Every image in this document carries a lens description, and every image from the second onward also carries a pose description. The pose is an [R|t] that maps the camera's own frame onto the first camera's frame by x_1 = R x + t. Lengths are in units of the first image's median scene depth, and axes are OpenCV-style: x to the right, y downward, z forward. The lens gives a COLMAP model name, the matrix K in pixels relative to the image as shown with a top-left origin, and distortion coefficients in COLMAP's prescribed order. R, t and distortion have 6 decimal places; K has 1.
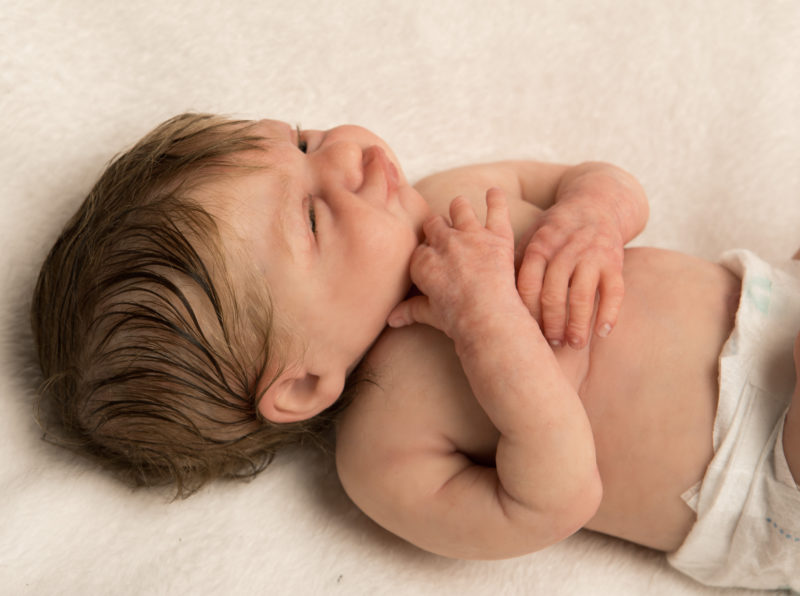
lens RADIAL K [[1712.2, 0, 413.2], [0, 1712.2, 295.4], [0, 0, 1]] dist [0.265965, 0.051548]
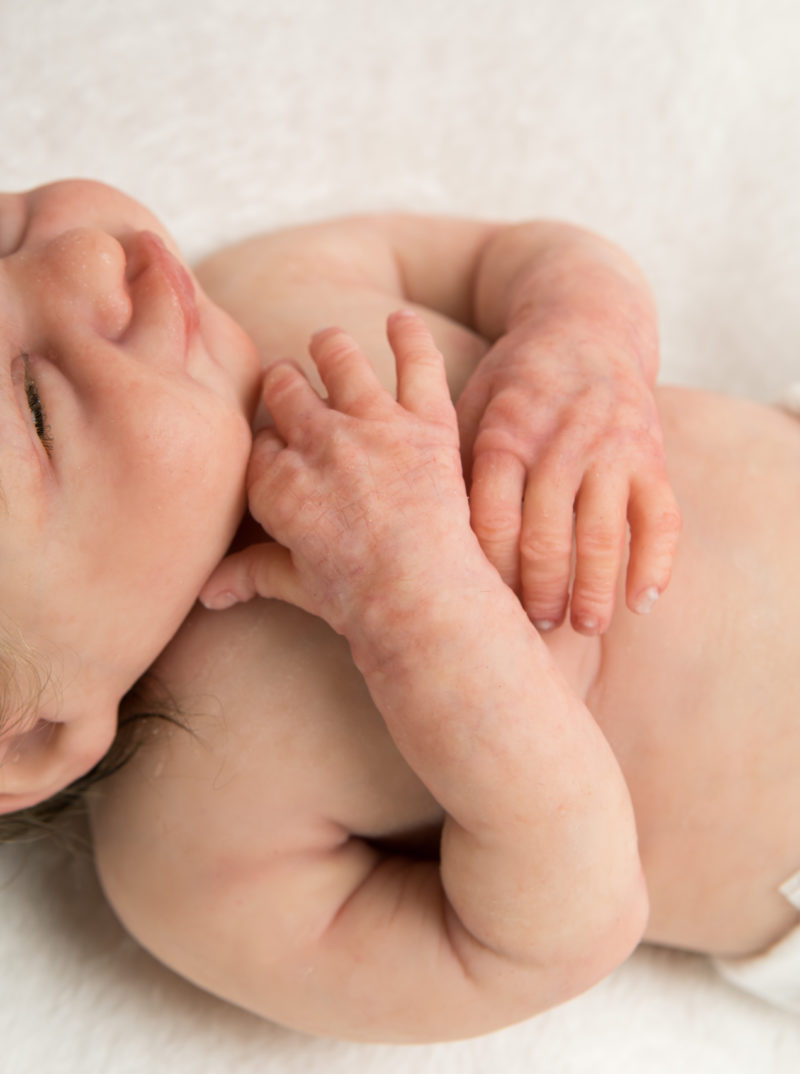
lens RADIAL K [[2223.2, 0, 418.2], [0, 2223.2, 537.1], [0, 0, 1]] dist [0.339295, 0.008467]
pose [[0.978504, -0.071913, 0.193285, -0.077657], [0.042250, 0.987256, 0.153428, -0.099548], [-0.201855, -0.141964, 0.969072, 0.379839]]
